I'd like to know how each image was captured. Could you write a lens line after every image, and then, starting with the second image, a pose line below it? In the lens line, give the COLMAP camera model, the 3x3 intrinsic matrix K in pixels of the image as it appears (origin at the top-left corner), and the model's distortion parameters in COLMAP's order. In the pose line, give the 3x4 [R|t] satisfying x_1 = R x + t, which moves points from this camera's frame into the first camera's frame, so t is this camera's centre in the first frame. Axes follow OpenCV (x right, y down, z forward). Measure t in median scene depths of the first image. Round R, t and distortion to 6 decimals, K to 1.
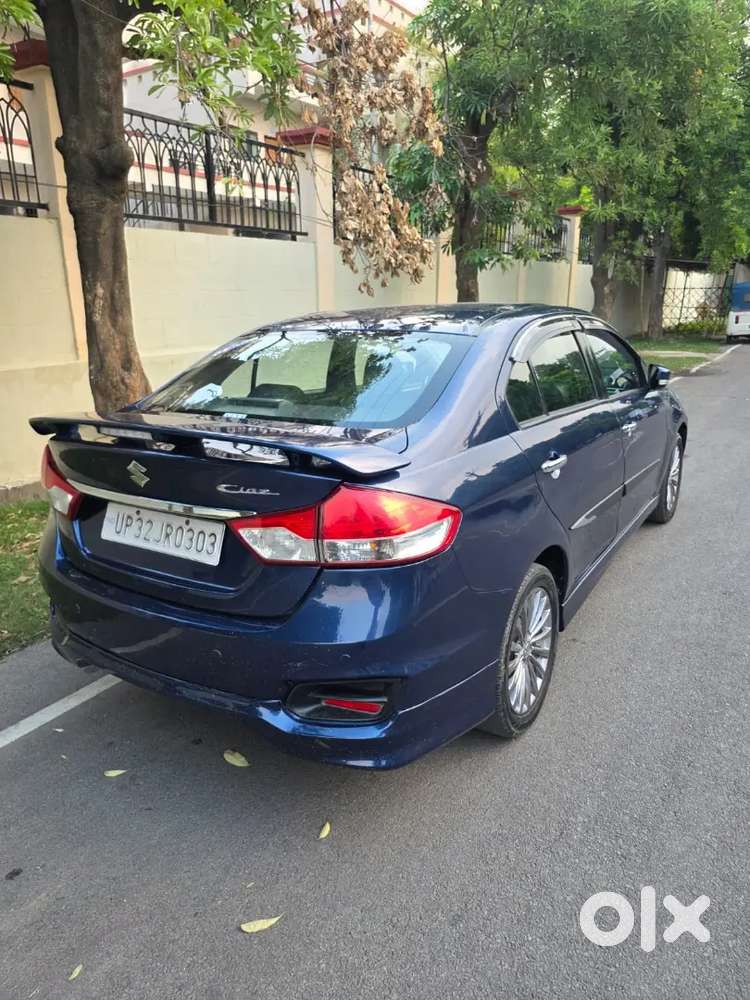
lens RADIAL K [[674.1, 0, 373.0], [0, 674.1, 472.1], [0, 0, 1]] dist [0.054640, -0.046761]
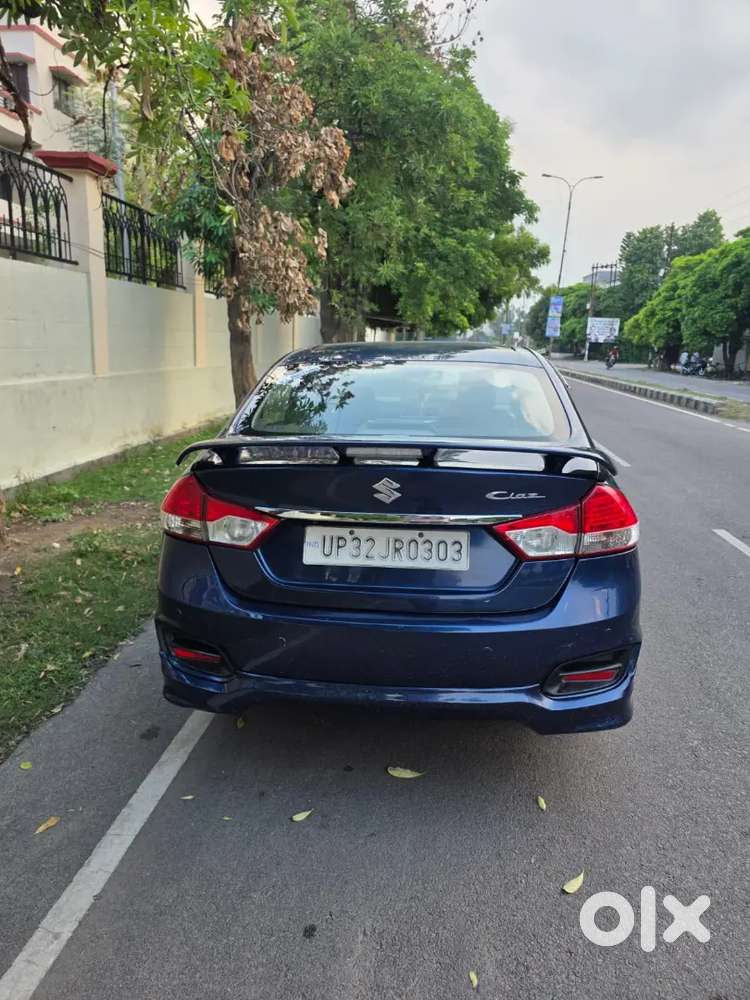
lens RADIAL K [[674.1, 0, 373.0], [0, 674.1, 472.1], [0, 0, 1]] dist [0.054640, -0.046761]
pose [[0.895074, -0.044618, 0.443680, -0.757580], [0.073129, 0.996198, -0.047350, 0.020176], [-0.439880, 0.074828, 0.894934, 0.084218]]
